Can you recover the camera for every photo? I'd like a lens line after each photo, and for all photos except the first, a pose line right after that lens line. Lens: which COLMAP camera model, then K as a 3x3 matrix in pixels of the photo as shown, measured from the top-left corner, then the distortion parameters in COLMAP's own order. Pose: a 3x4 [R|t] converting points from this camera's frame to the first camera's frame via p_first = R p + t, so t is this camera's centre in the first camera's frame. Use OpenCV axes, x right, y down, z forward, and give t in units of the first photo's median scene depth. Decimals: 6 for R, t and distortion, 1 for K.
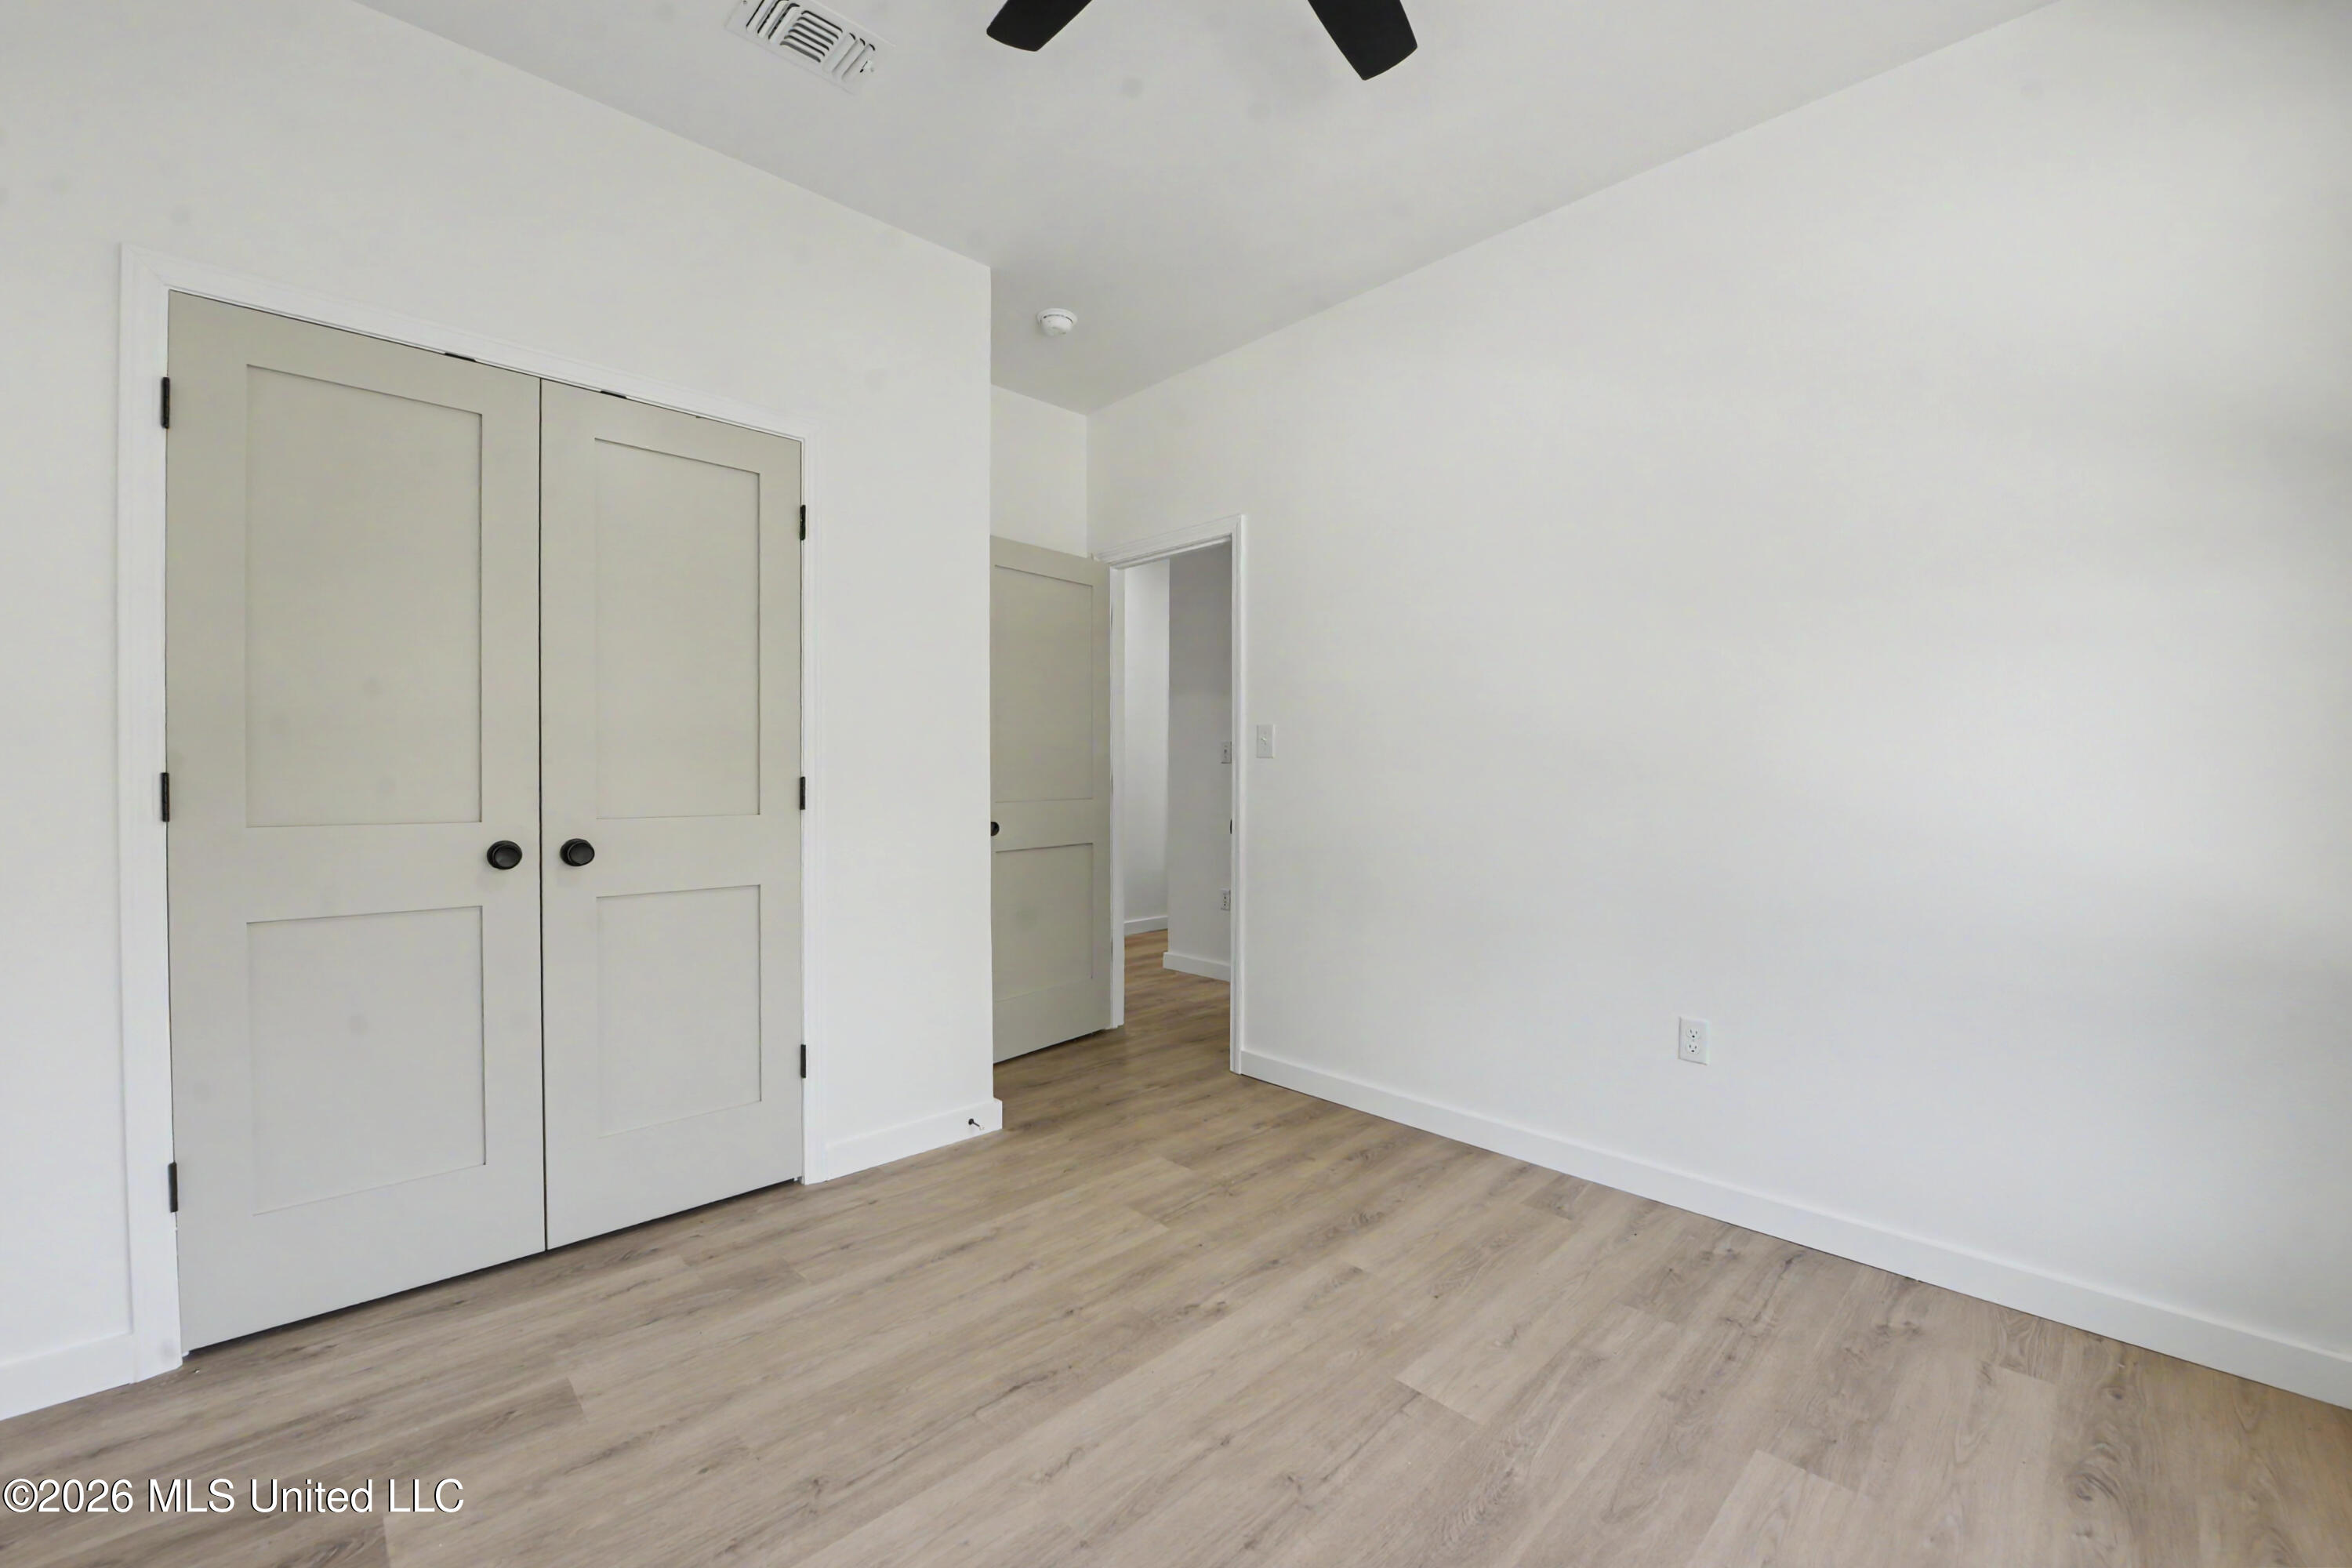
lens RADIAL K [[949.7, 0, 1165.9], [0, 949.7, 783.7], [0, 0, 1]] dist [-0.021107, -0.000413]
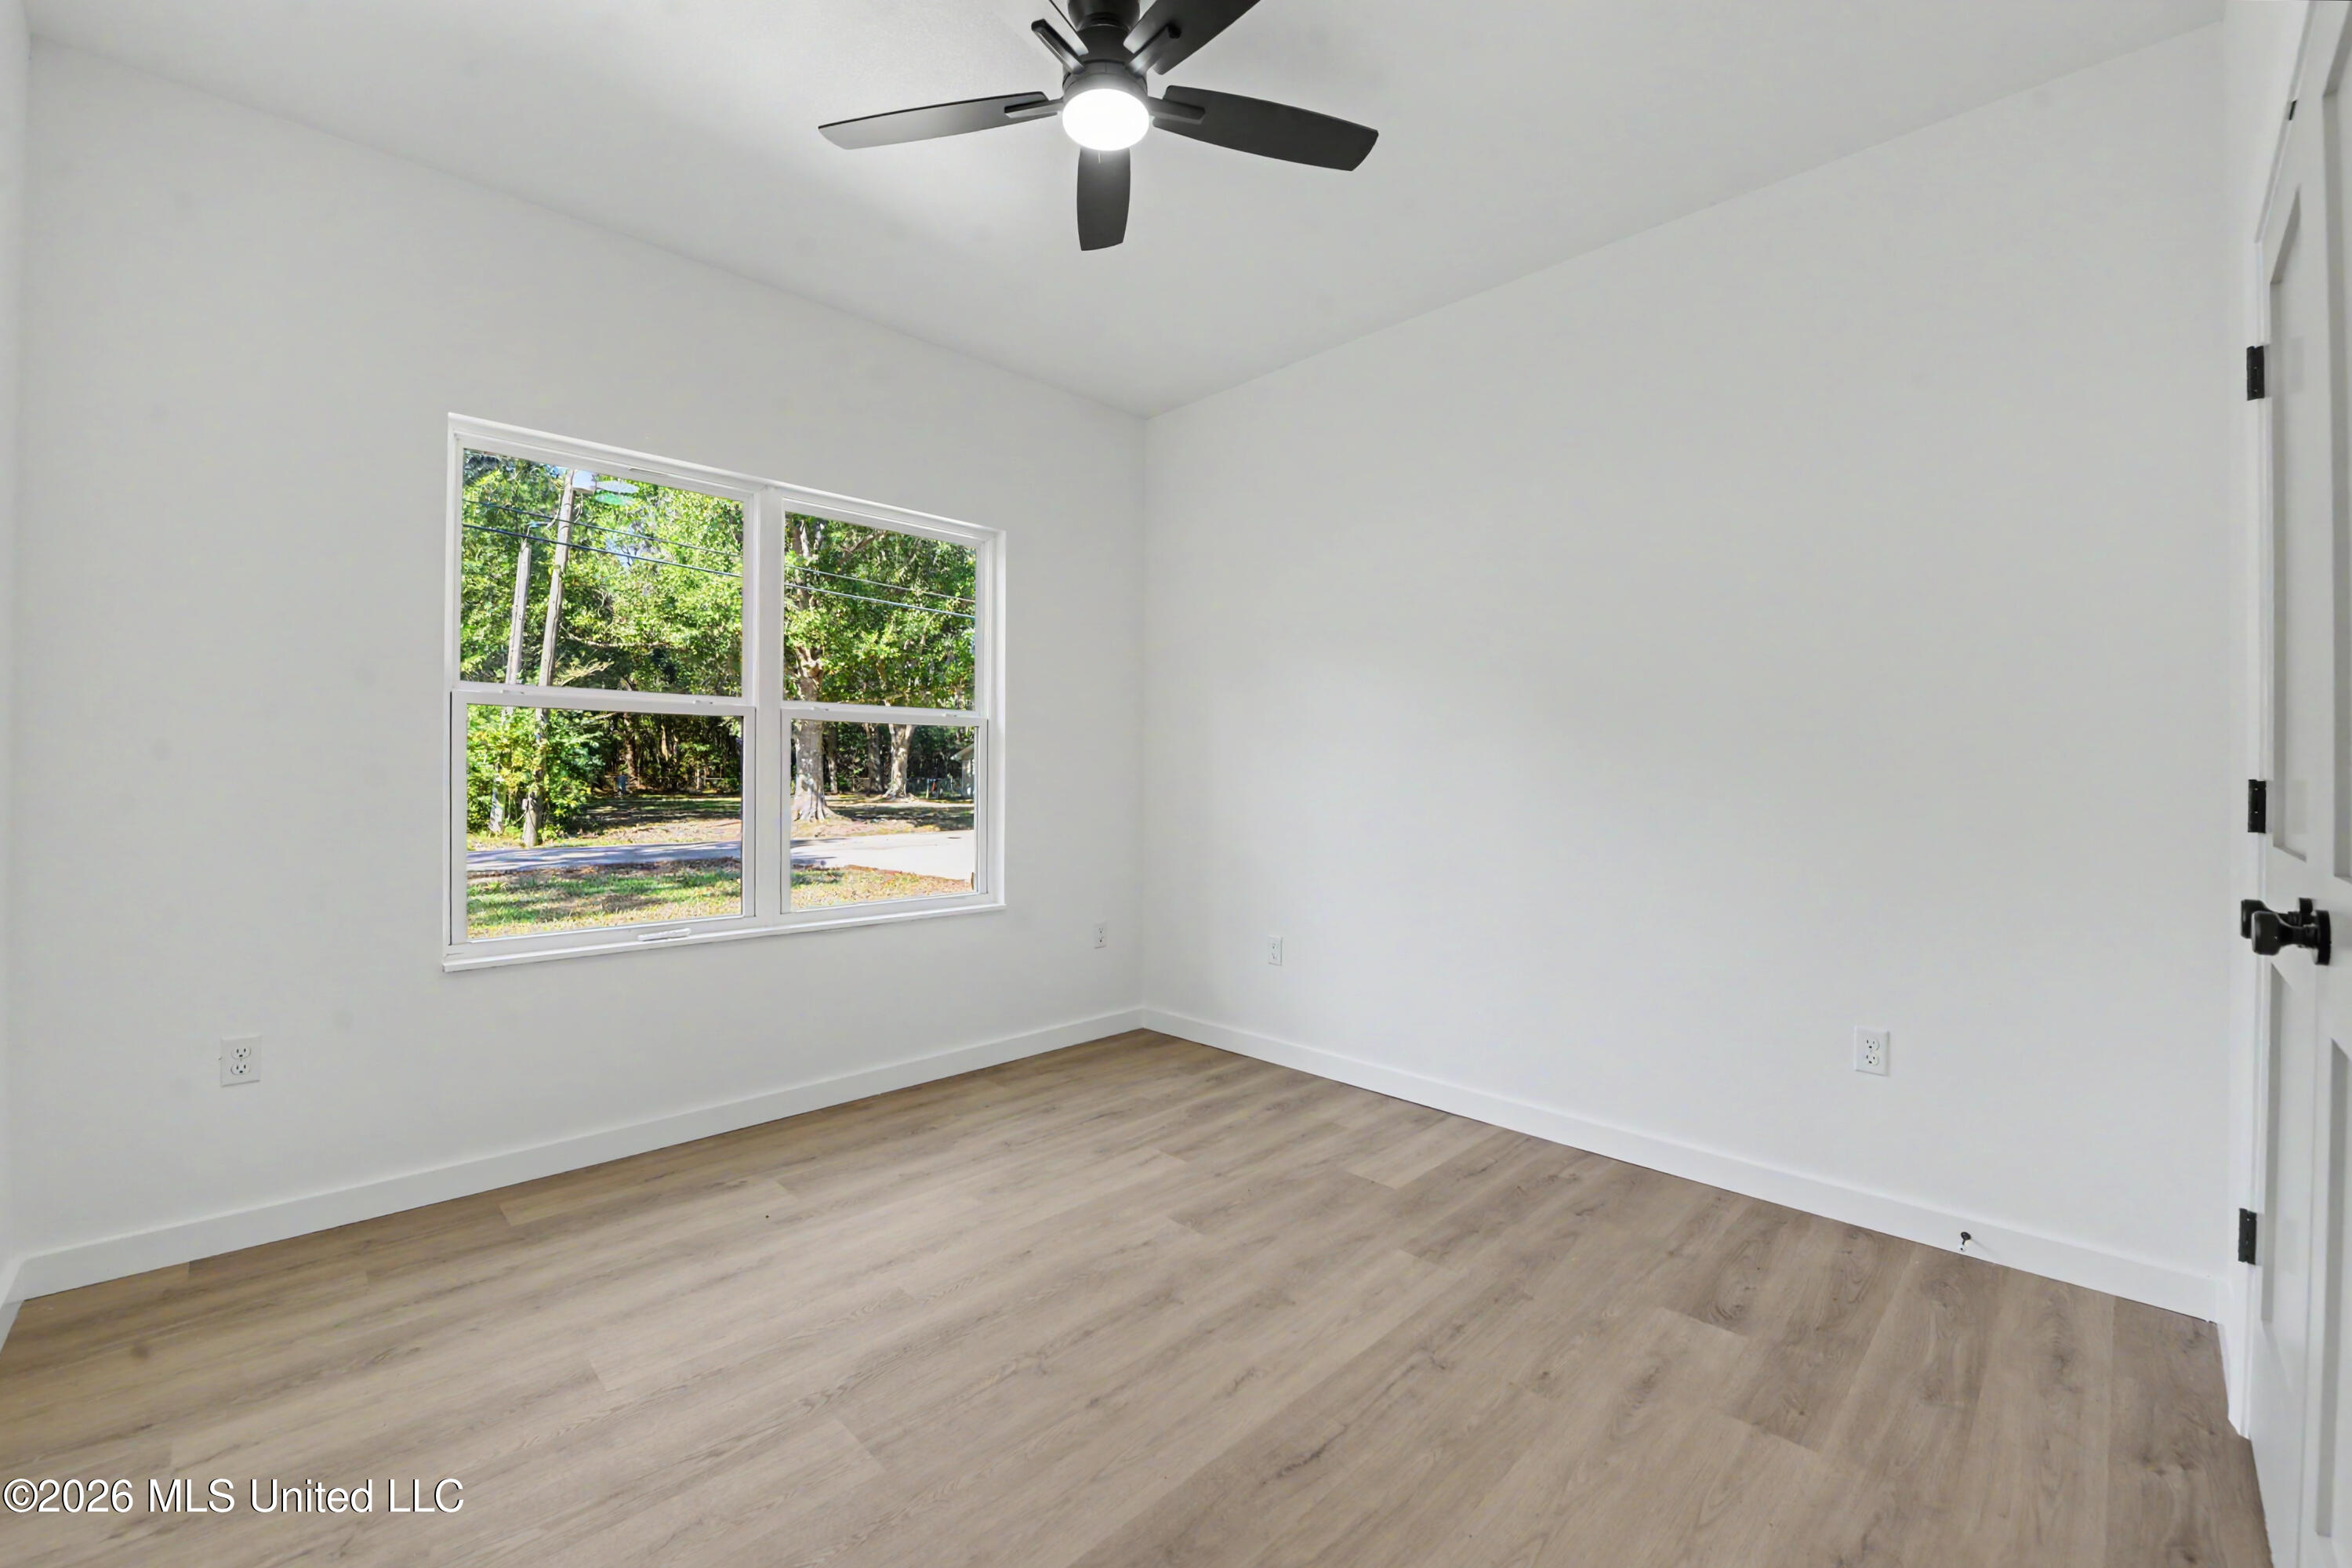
lens RADIAL K [[949.7, 0, 1165.9], [0, 949.7, 783.7], [0, 0, 1]] dist [-0.021107, -0.000413]
pose [[-0.999976, -0.004867, -0.004853, -0.009323], [-0.004900, 0.999965, 0.006819, -0.008287], [0.004820, 0.006843, -0.999965, 2.025356]]
